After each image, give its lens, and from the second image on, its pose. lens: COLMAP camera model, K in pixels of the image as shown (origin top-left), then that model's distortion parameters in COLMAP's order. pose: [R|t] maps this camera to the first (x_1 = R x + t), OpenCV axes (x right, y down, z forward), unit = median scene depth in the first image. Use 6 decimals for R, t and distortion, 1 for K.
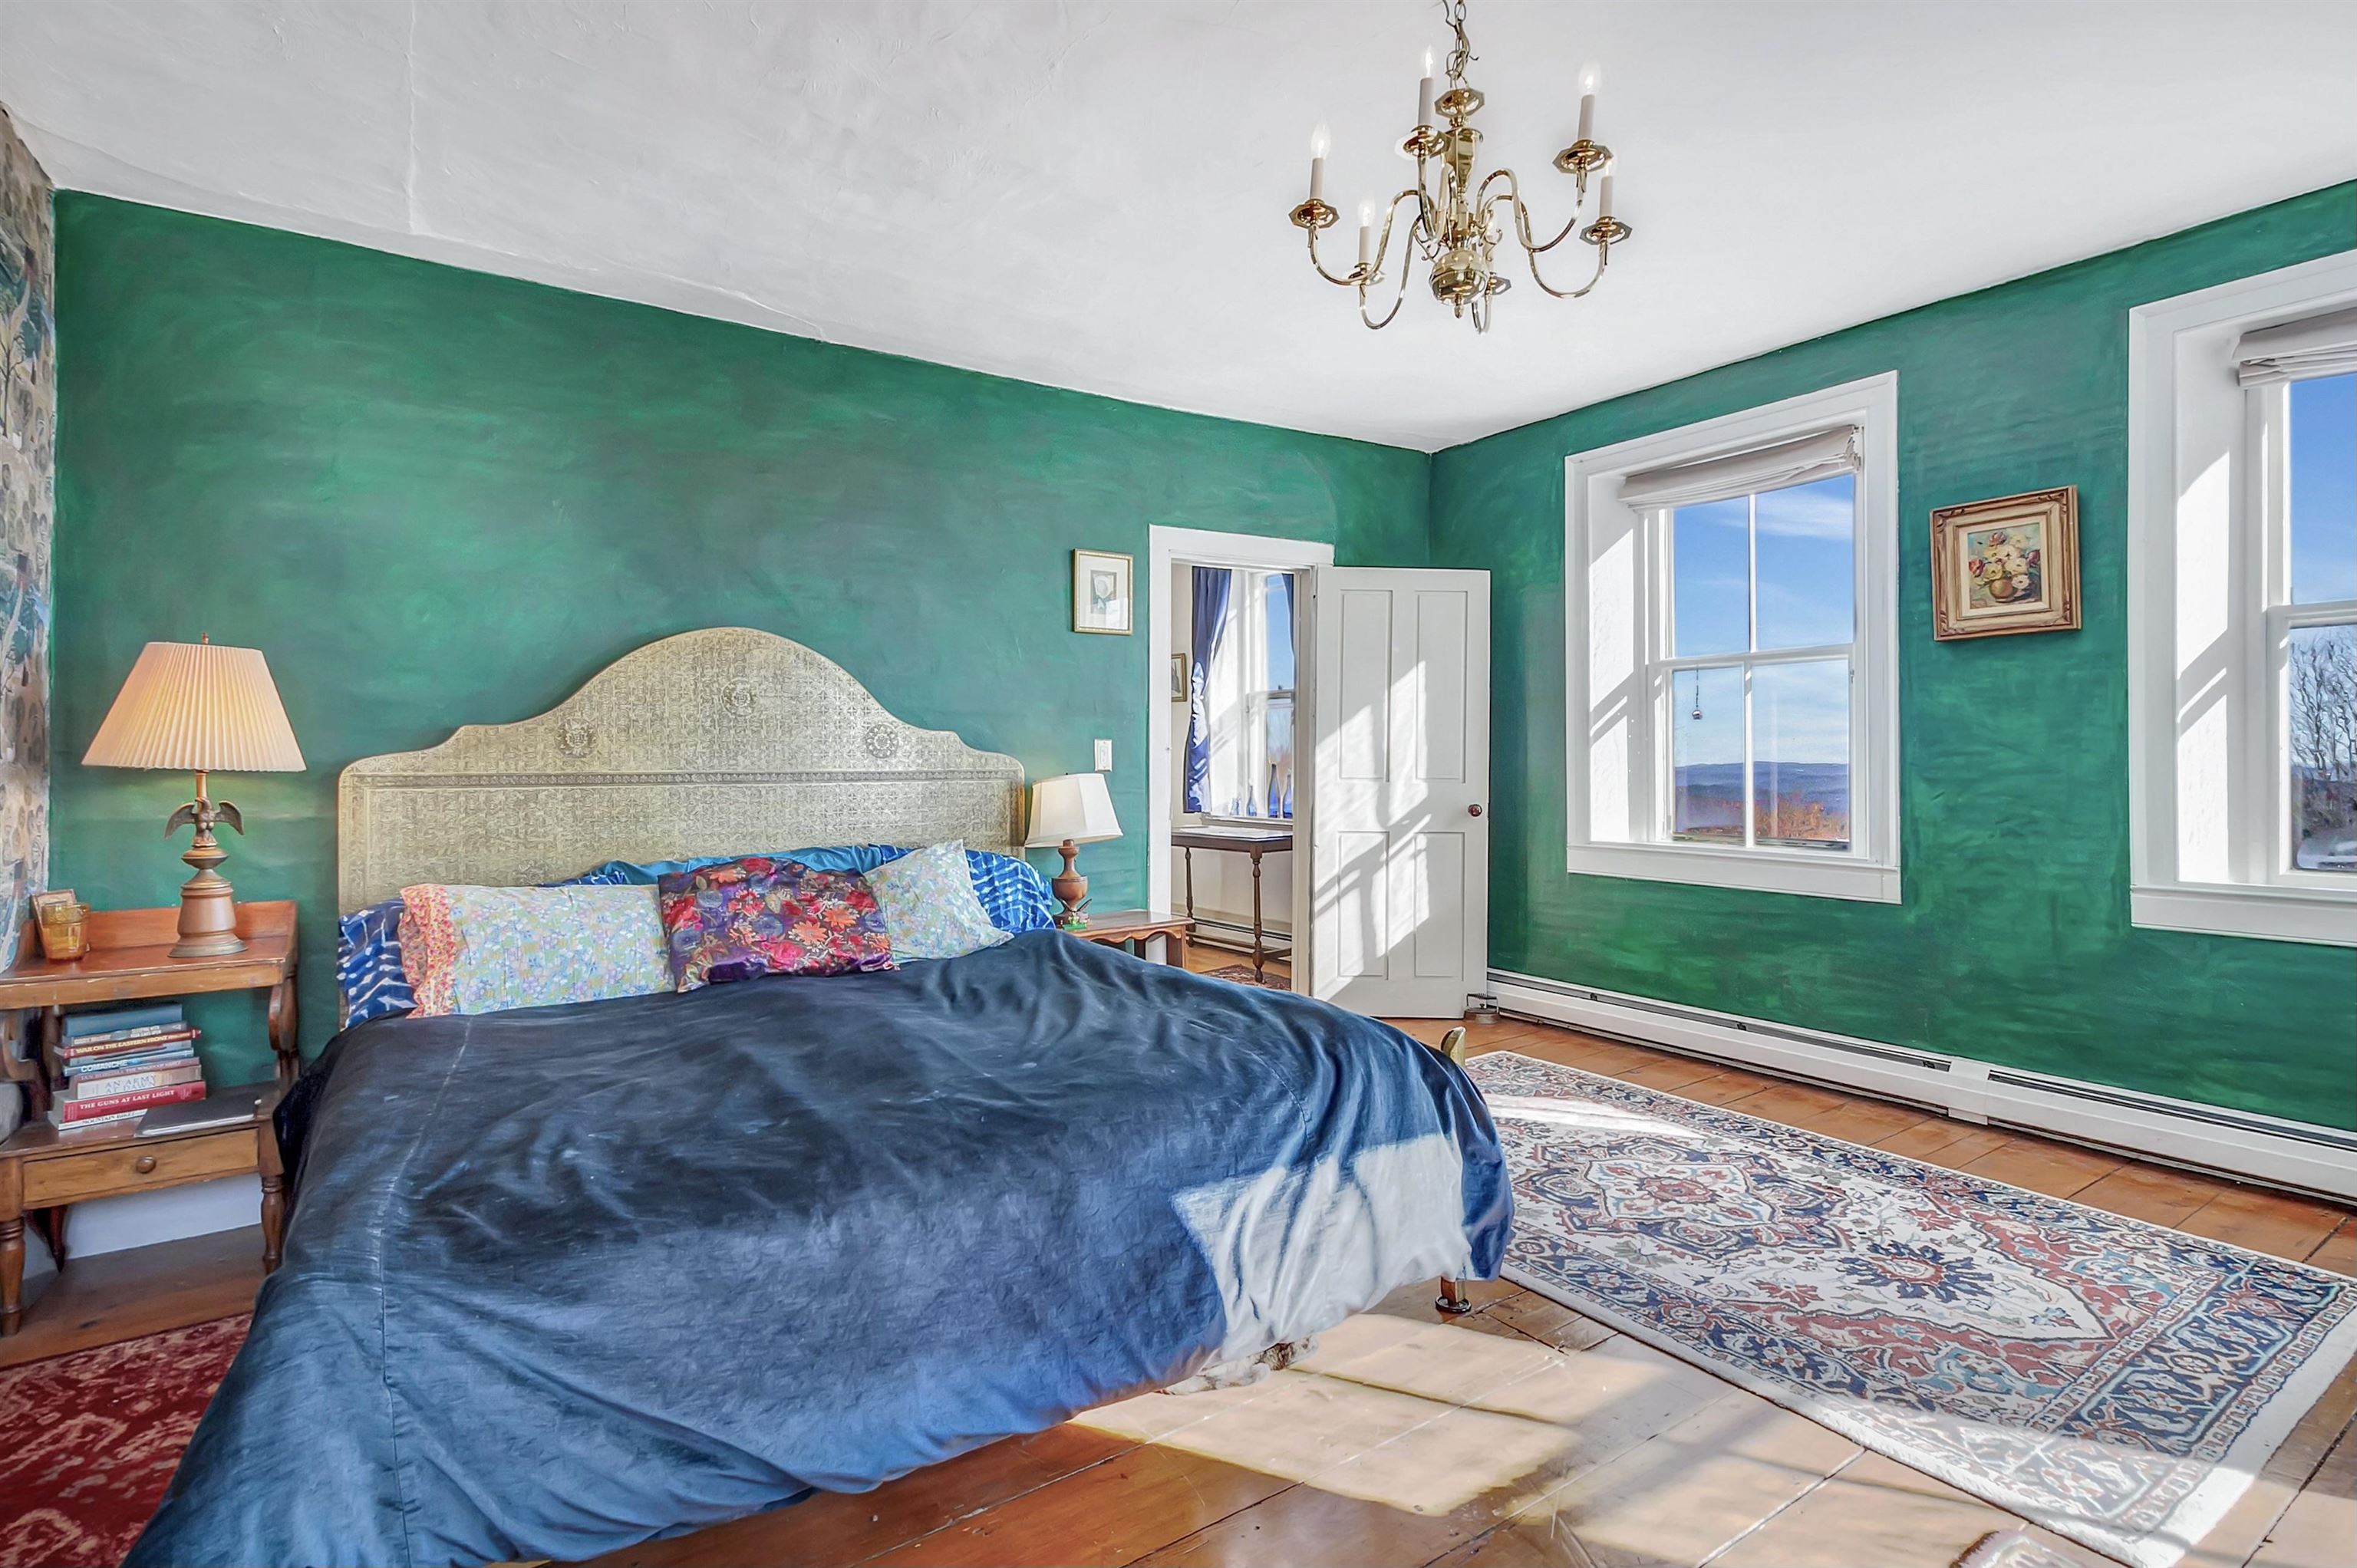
lens RADIAL K [[1107.0, 0, 1175.0], [0, 1107.0, 775.5], [0, 0, 1]] dist [0.007377, -0.001505]
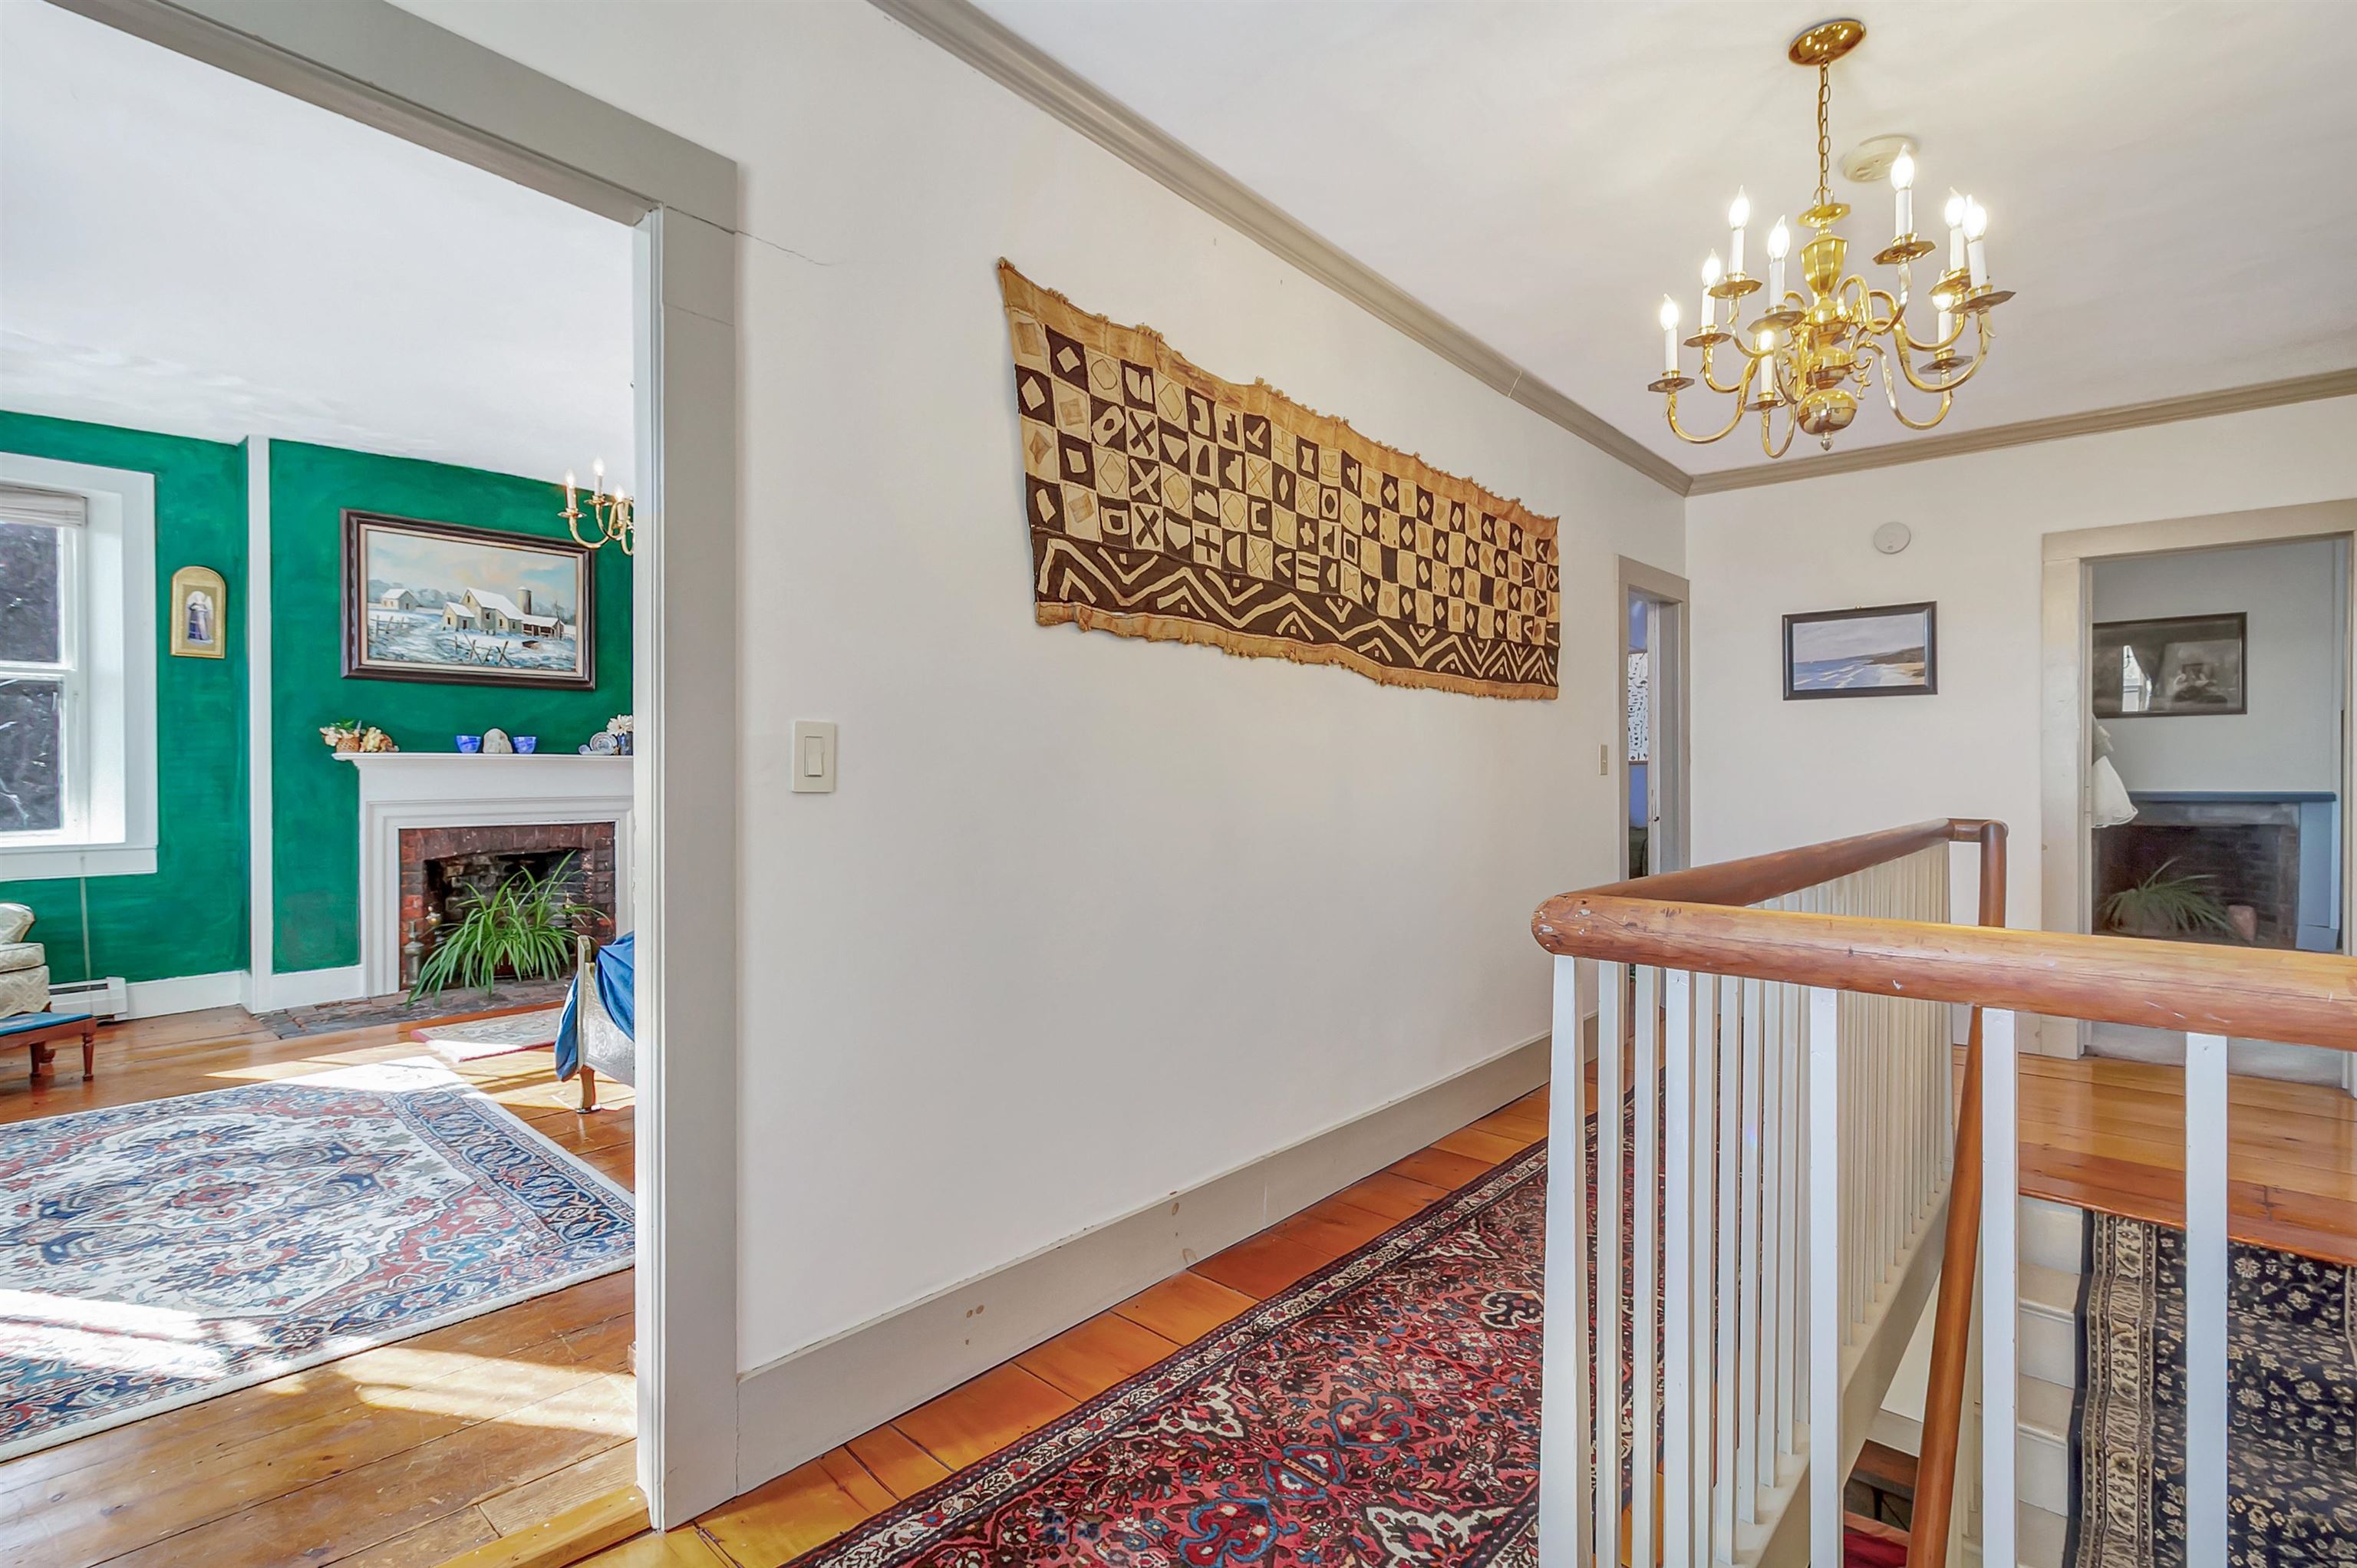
lens RADIAL K [[1107.0, 0, 1179.1], [0, 1107.0, 772.5], [0, 0, 1]] dist [0.007377, -0.001505]
pose [[-0.968464, 0.007921, -0.249026, -0.137889], [0.006276, 0.999953, 0.007397, -0.000848], [0.249073, 0.005601, -0.968469, 2.262281]]
